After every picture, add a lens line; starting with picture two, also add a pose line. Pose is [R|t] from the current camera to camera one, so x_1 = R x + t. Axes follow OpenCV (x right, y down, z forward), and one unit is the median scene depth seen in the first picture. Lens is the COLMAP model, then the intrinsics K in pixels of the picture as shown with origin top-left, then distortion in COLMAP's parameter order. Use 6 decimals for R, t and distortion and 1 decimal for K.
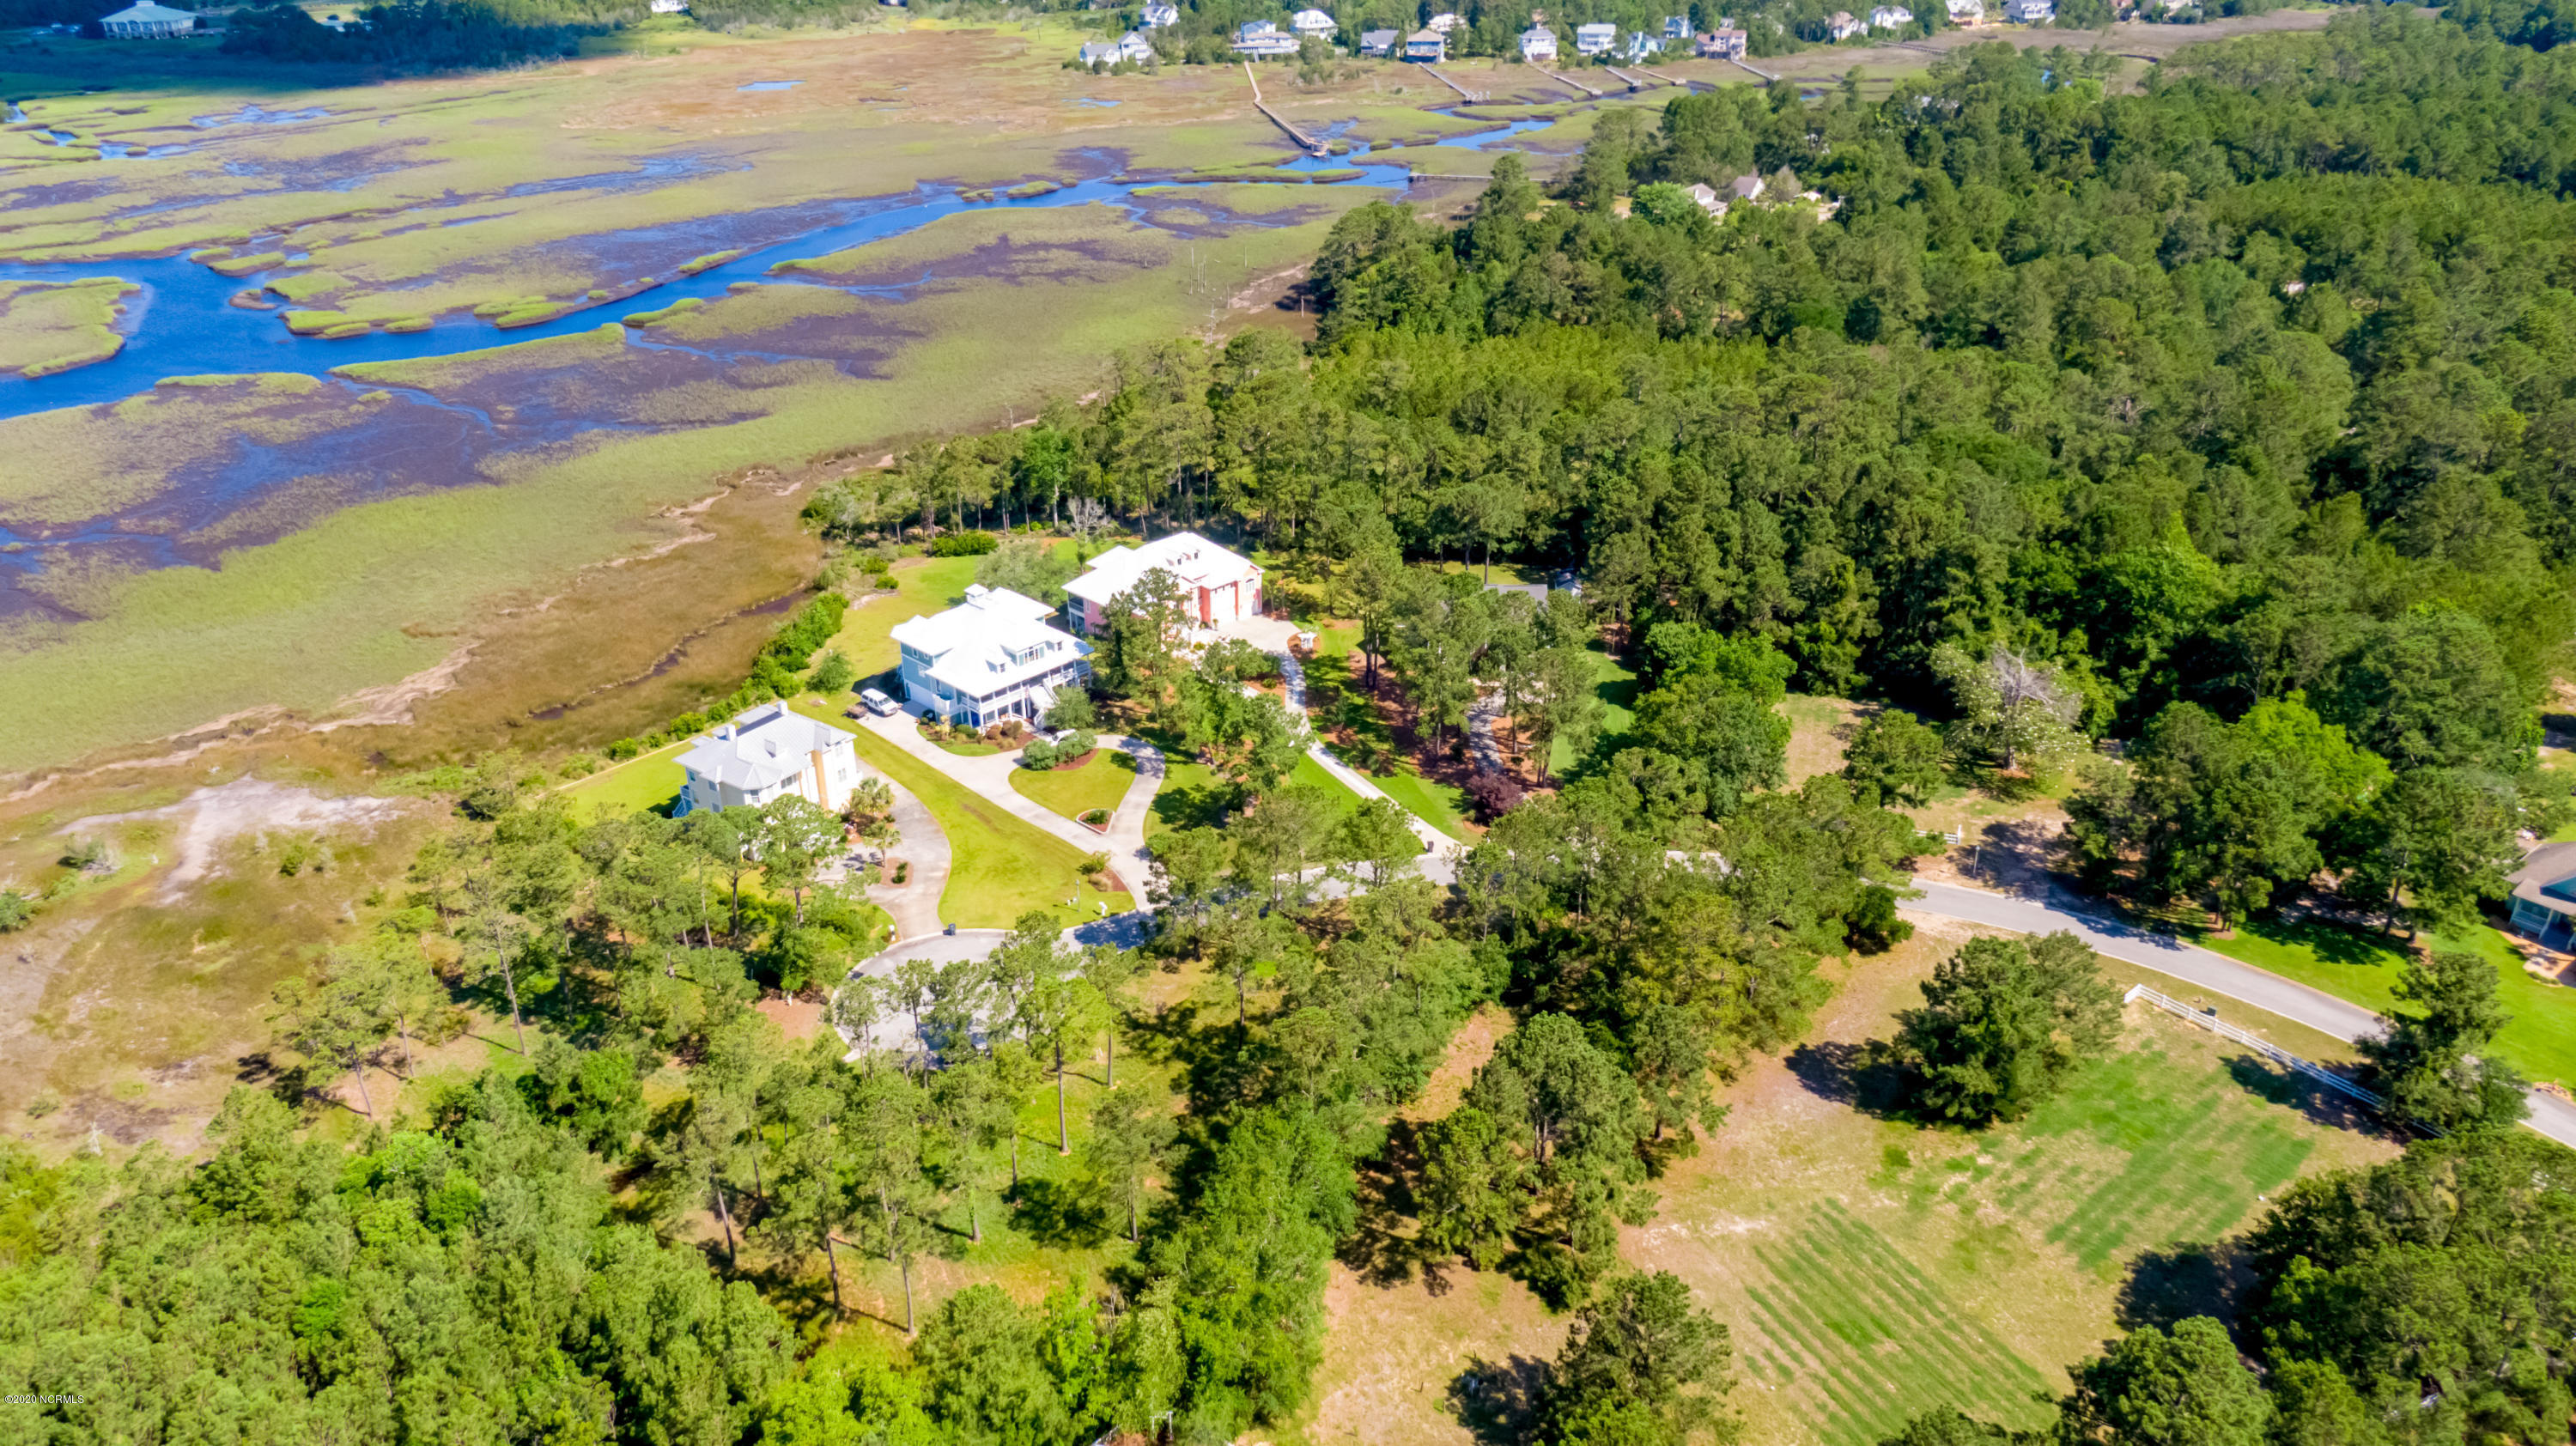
lens RADIAL K [[1842.7, 0, 1282.1], [0, 1842.7, 715.7], [0, 0, 1]] dist [0.039977, -0.055482]
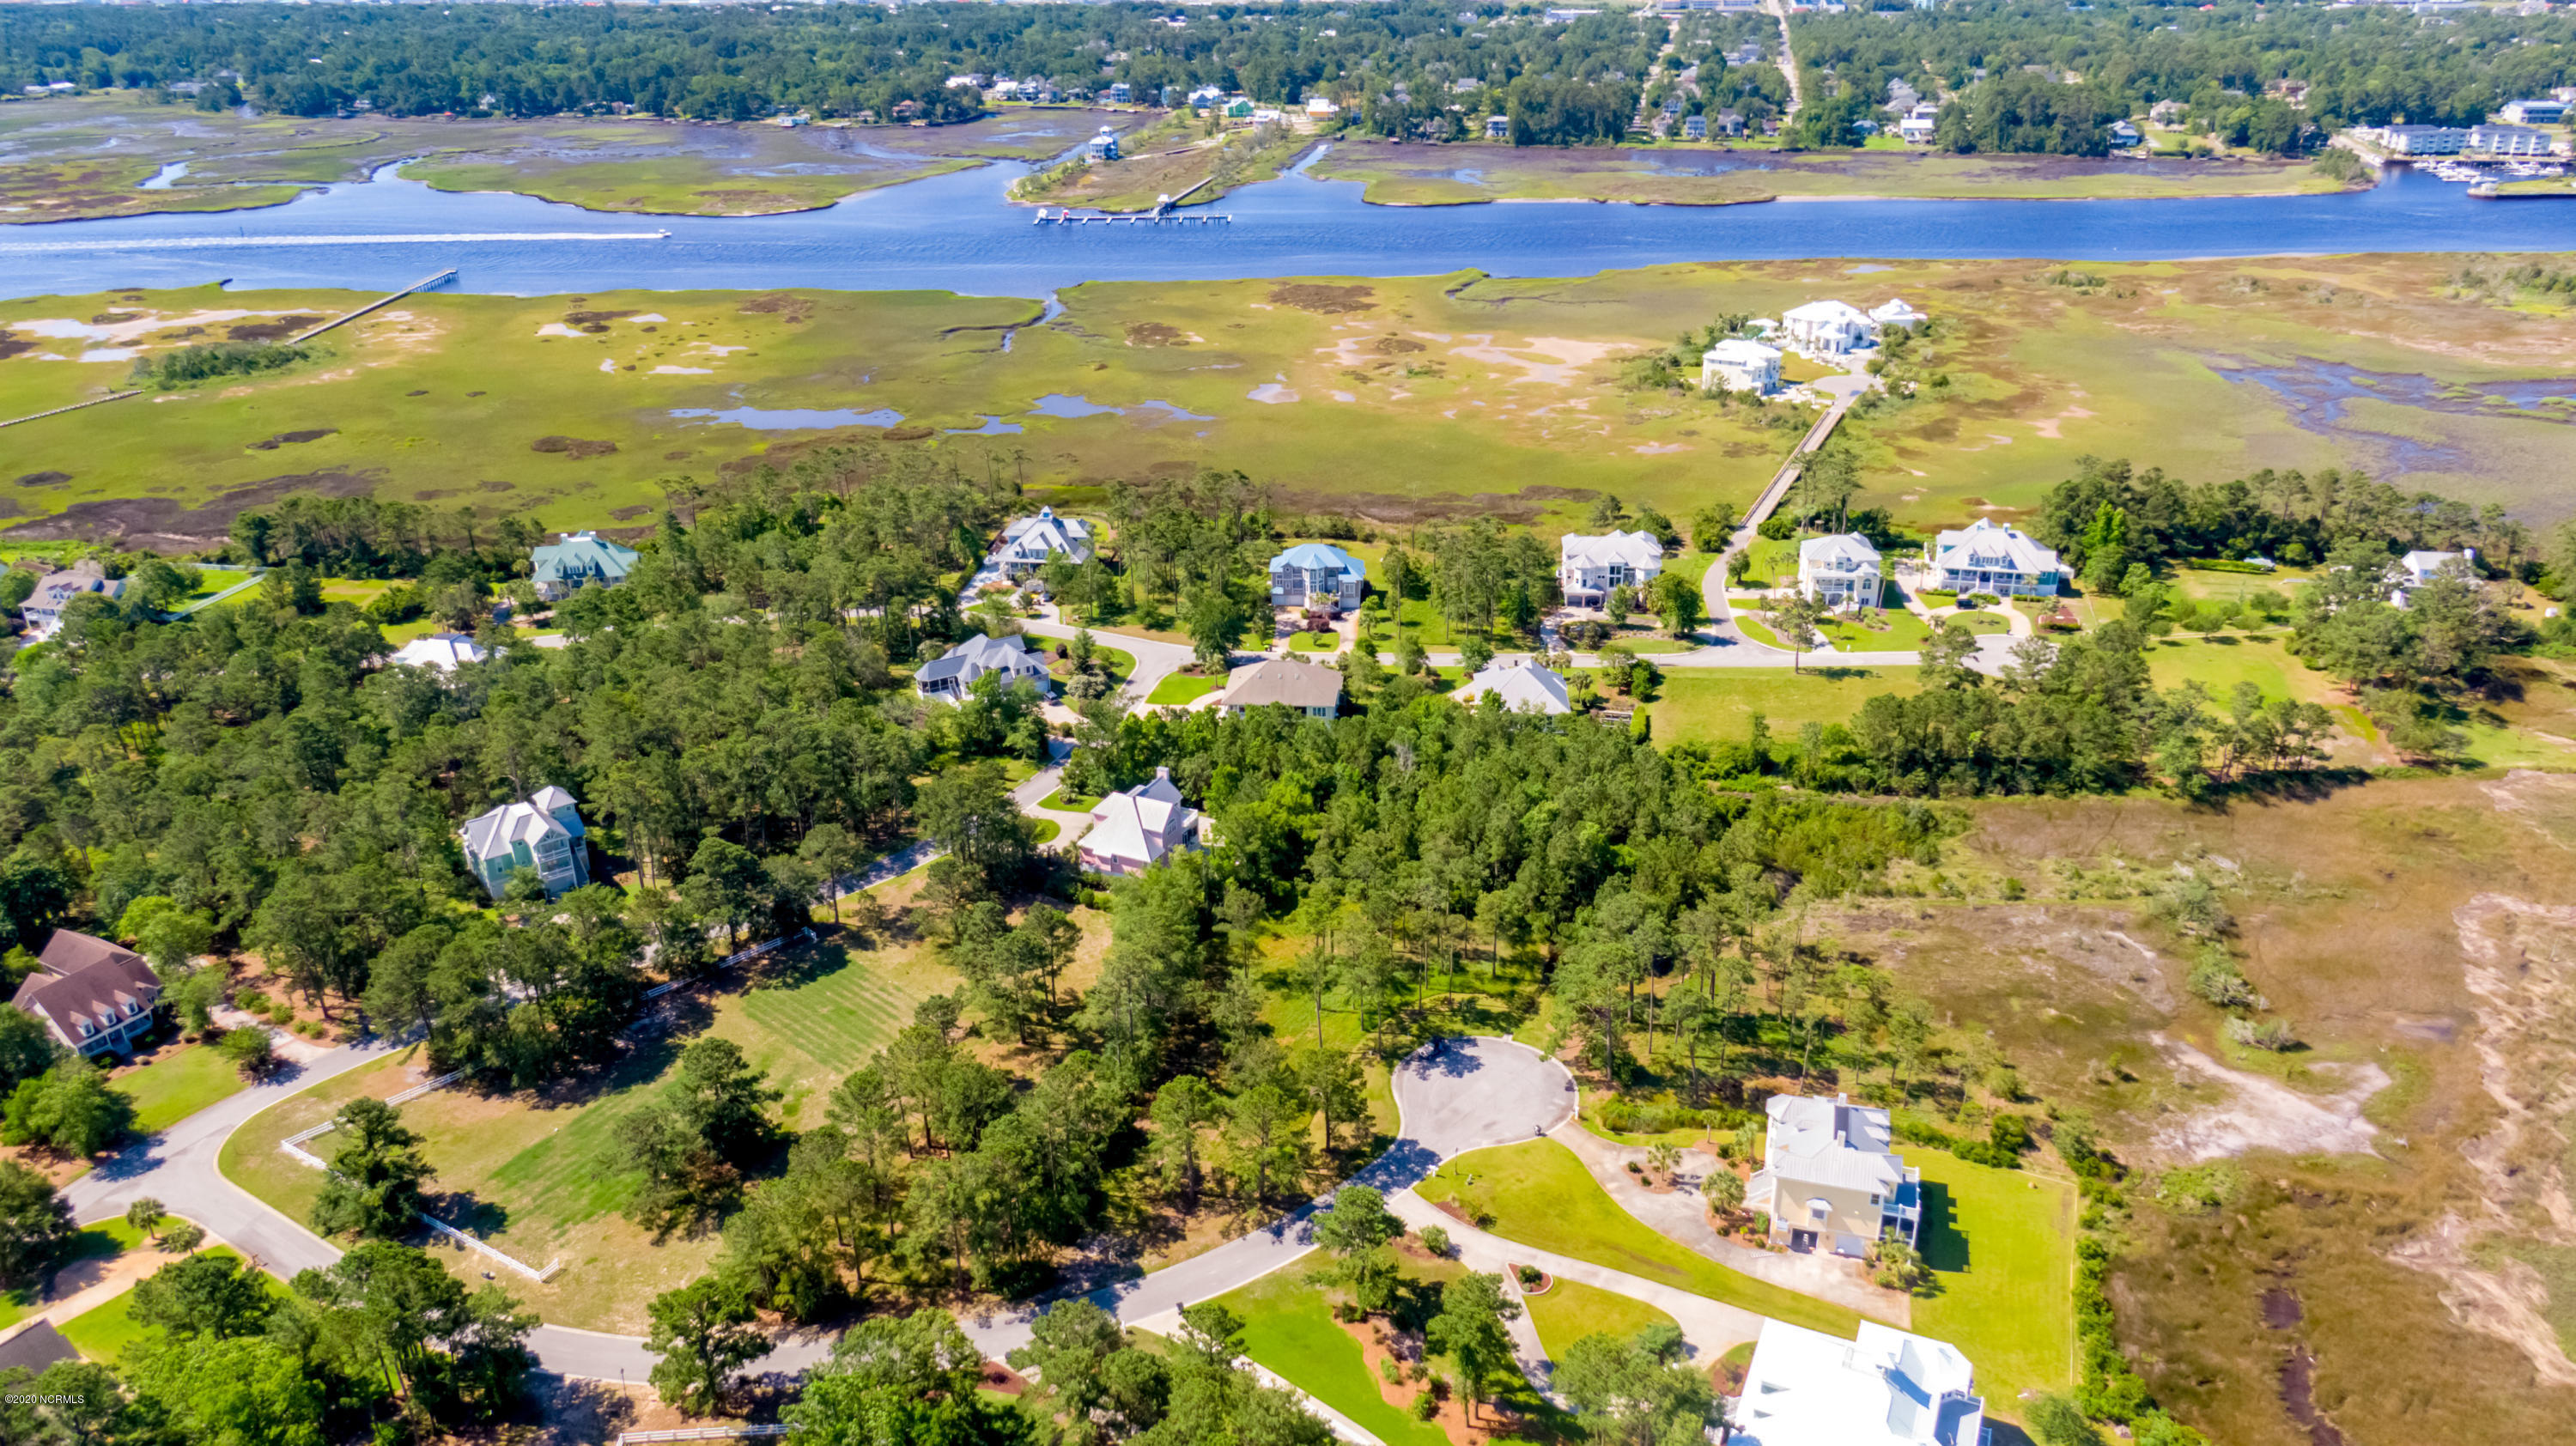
lens RADIAL K [[1842.7, 0, 1279.4], [0, 1842.7, 733.7], [0, 0, 1]] dist [0.039977, -0.055482]
pose [[-0.940119, 0.169718, -0.295588, 0.209662], [-0.119404, 0.648277, 0.751984, -0.677098], [0.319248, 0.742249, -0.589192, 1.064032]]
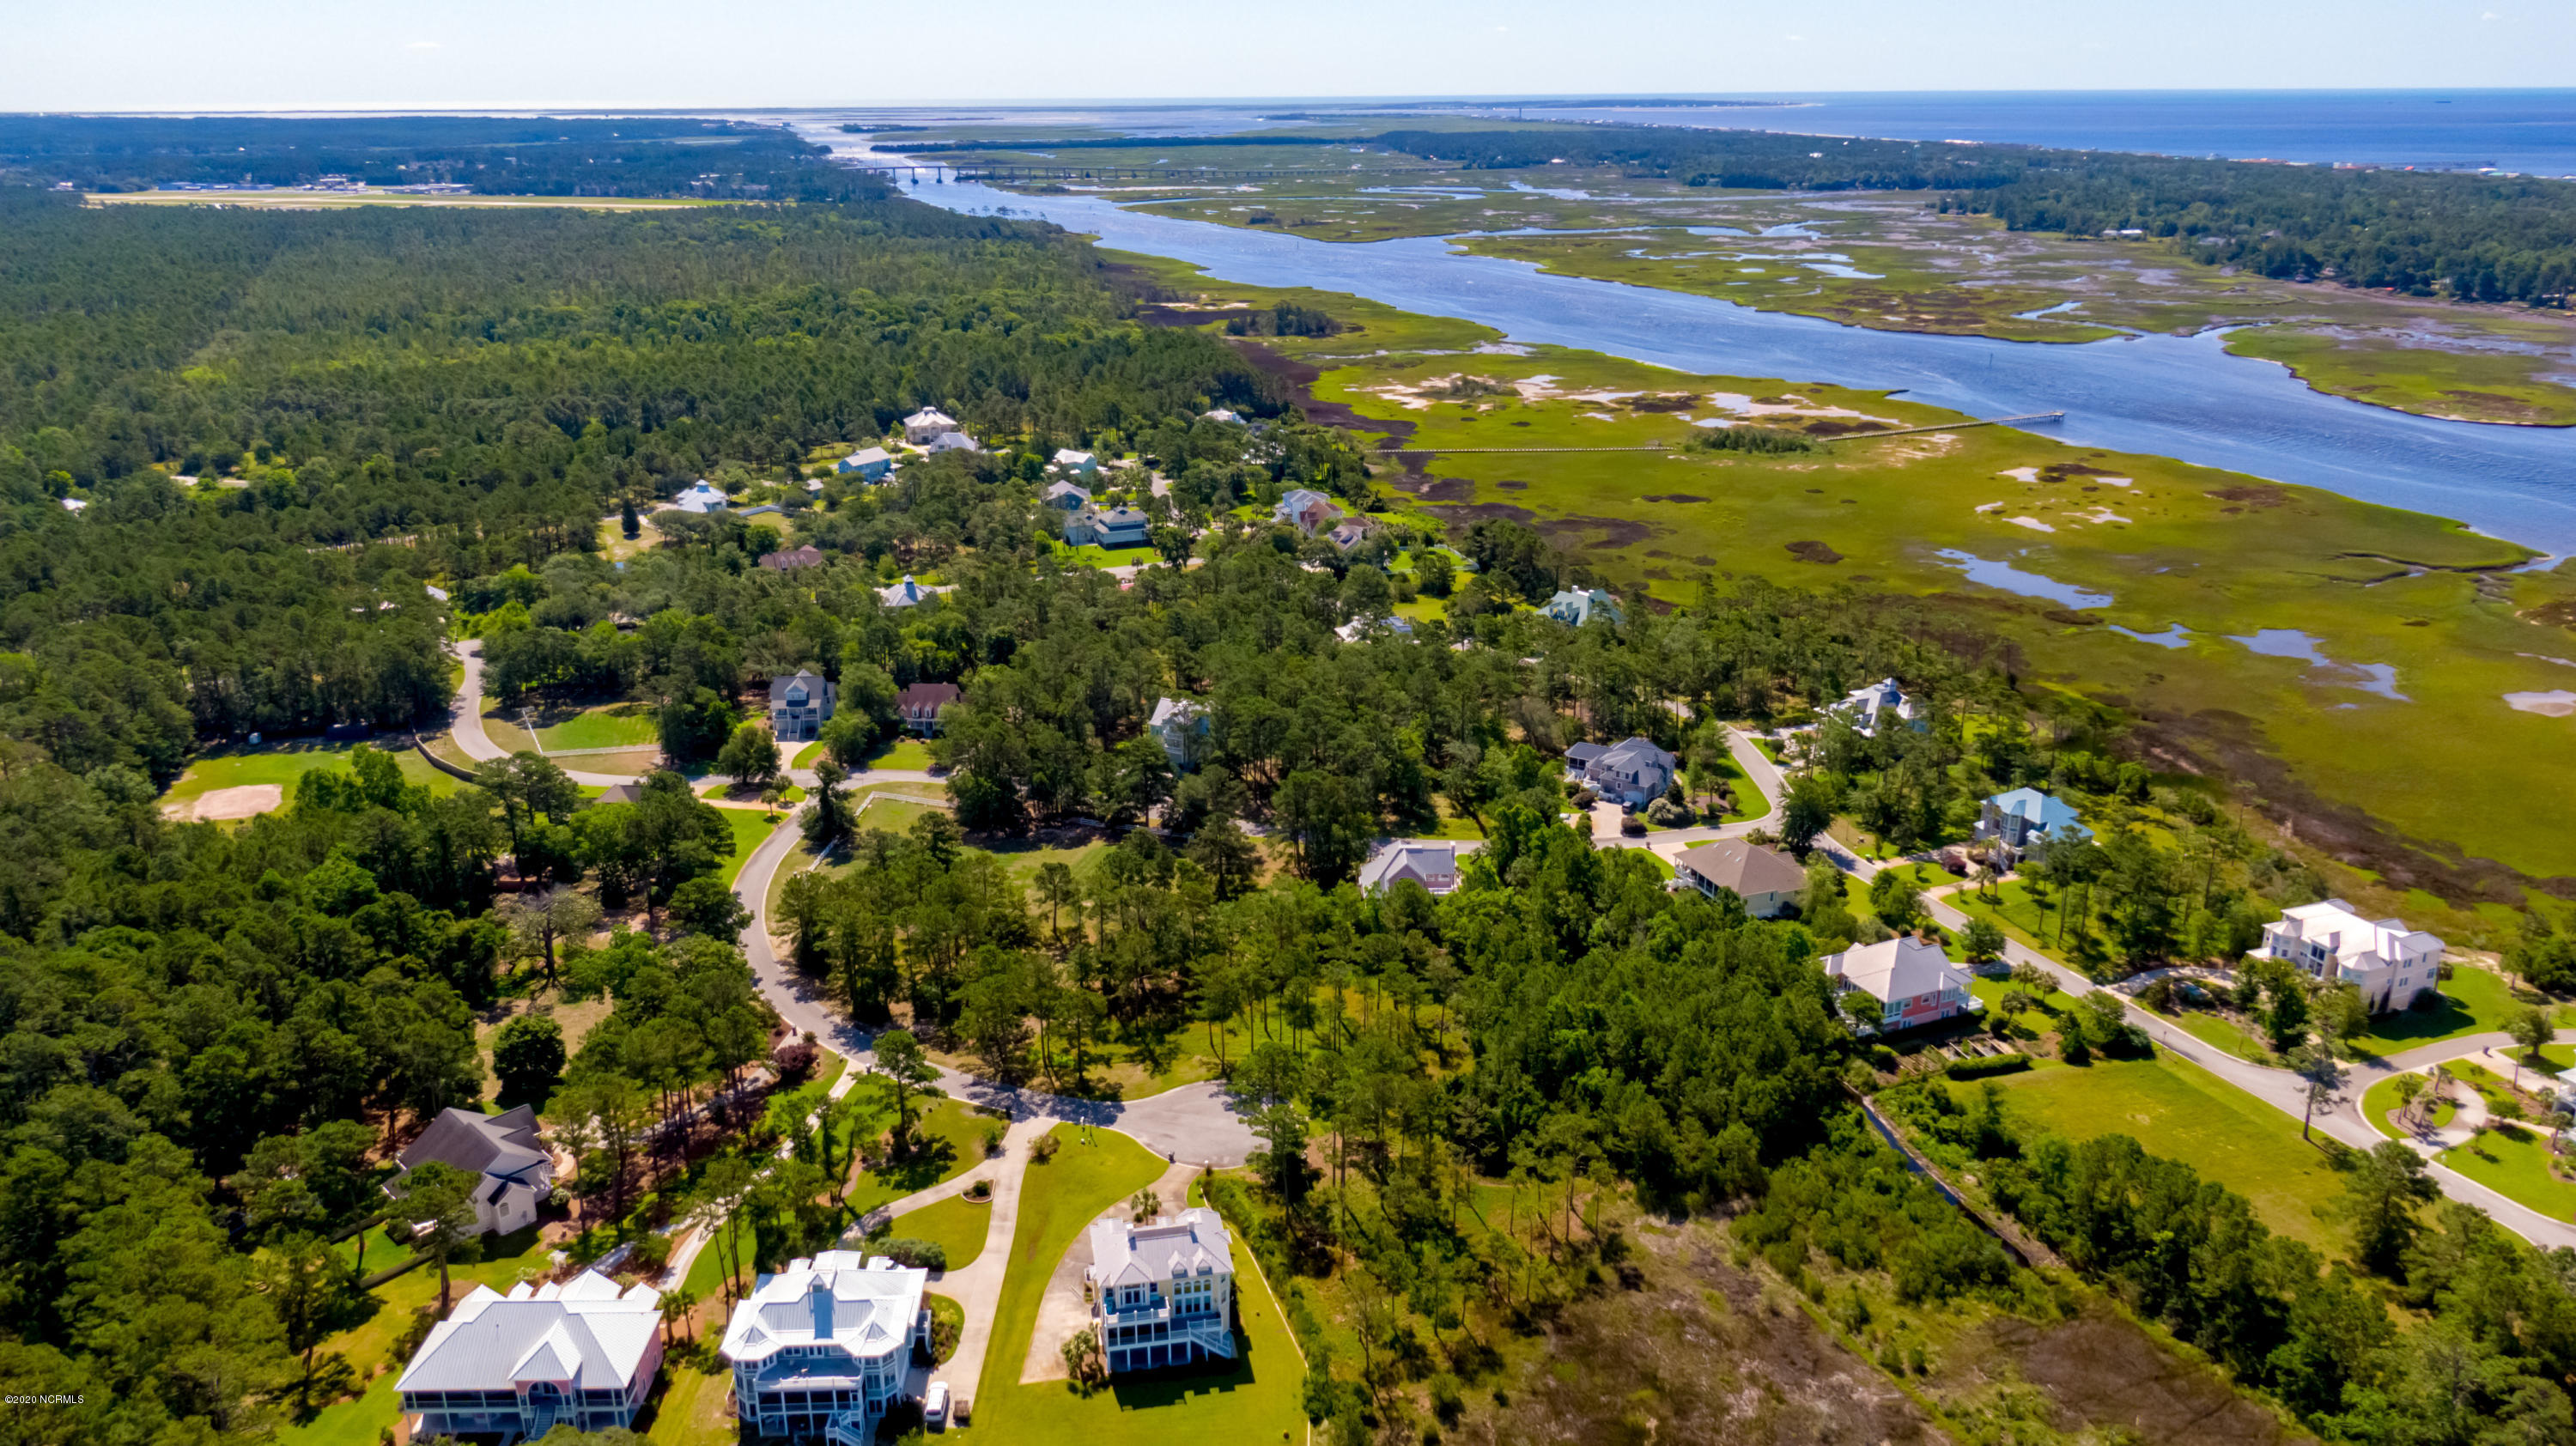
lens RADIAL K [[1842.7, 0, 1287.1], [0, 1842.7, 710.1], [0, 0, 1]] dist [0.039977, -0.055482]
pose [[-0.729955, -0.199760, 0.653653, -0.770357], [0.312493, 0.752996, 0.579090, -0.643974], [-0.607877, 0.626972, -0.487229, 1.021433]]
